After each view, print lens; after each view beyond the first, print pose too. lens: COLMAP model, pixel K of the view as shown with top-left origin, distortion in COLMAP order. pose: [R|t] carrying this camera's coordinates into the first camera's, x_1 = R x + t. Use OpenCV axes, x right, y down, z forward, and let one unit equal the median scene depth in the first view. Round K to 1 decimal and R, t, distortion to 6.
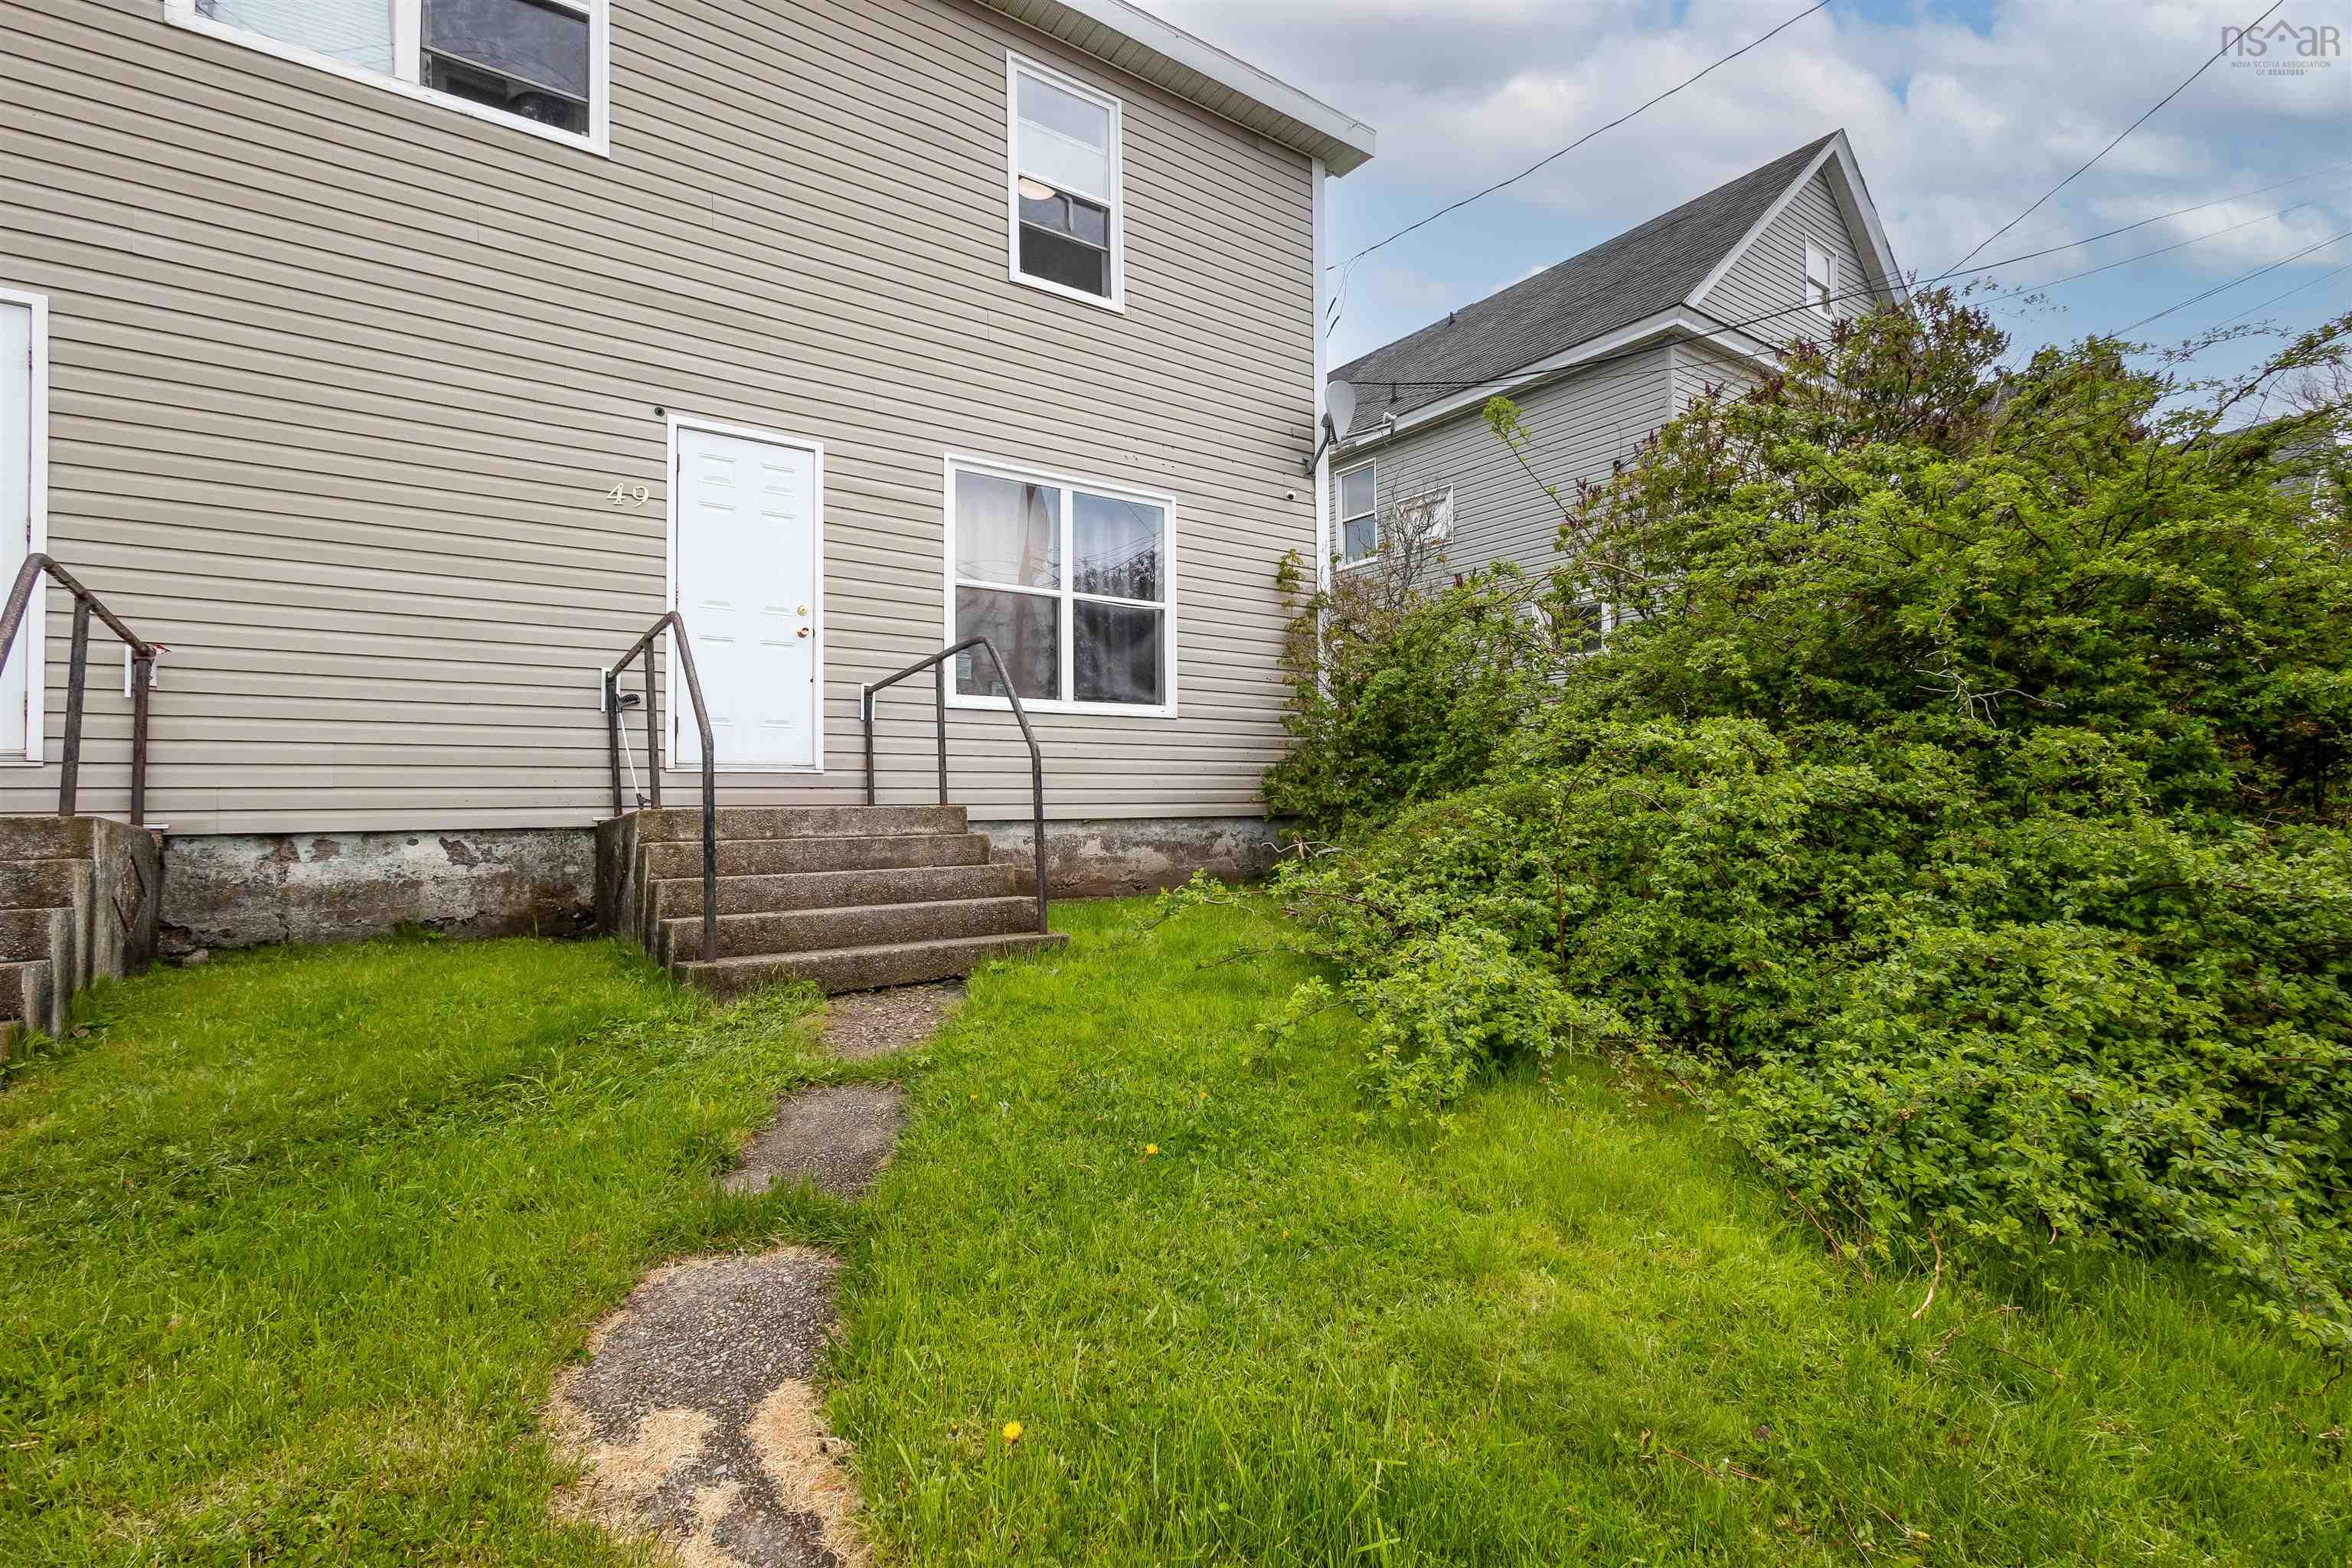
lens RADIAL K [[1080.7, 0, 1178.9], [0, 1080.7, 777.6], [0, 0, 1]] dist [0.010712, -0.002988]
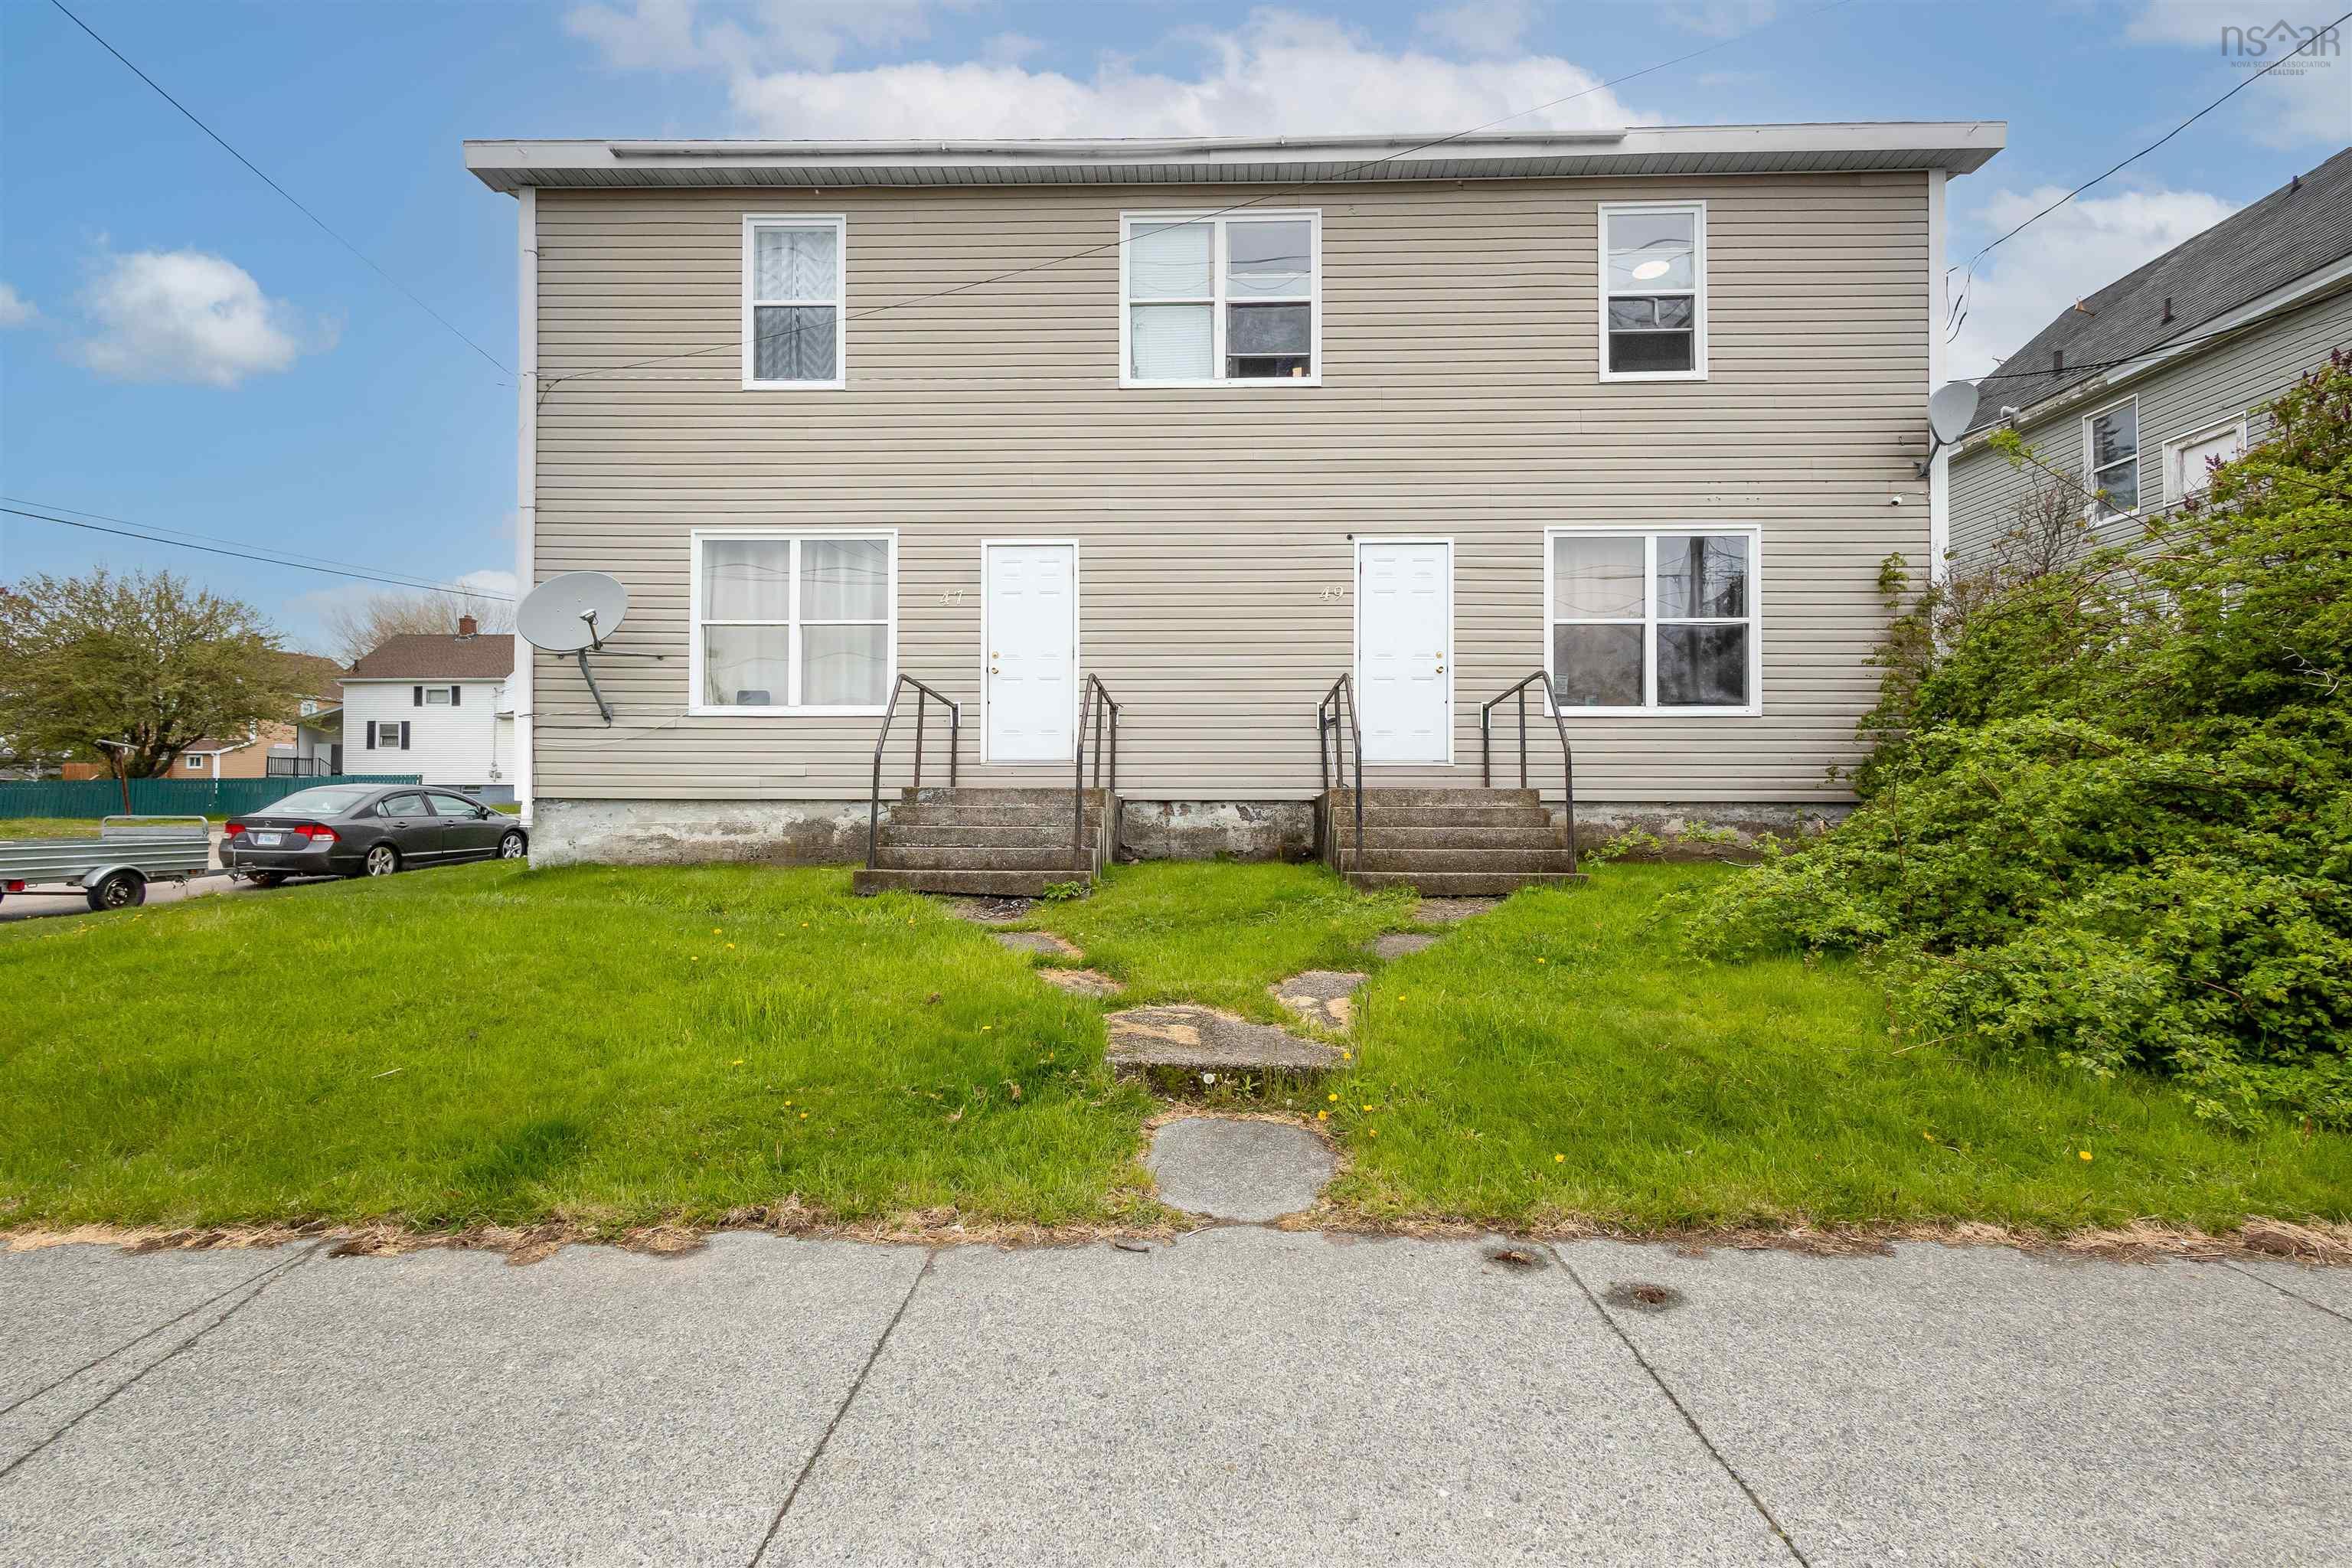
lens RADIAL K [[1080.7, 0, 1176.6], [0, 1080.7, 782.3], [0, 0, 1]] dist [0.010712, -0.002988]
pose [[0.793647, 0.001999, -0.608375, 0.287582], [0.004742, 0.999944, 0.009470, 0.002395], [0.608360, -0.010401, 0.793593, -0.418097]]
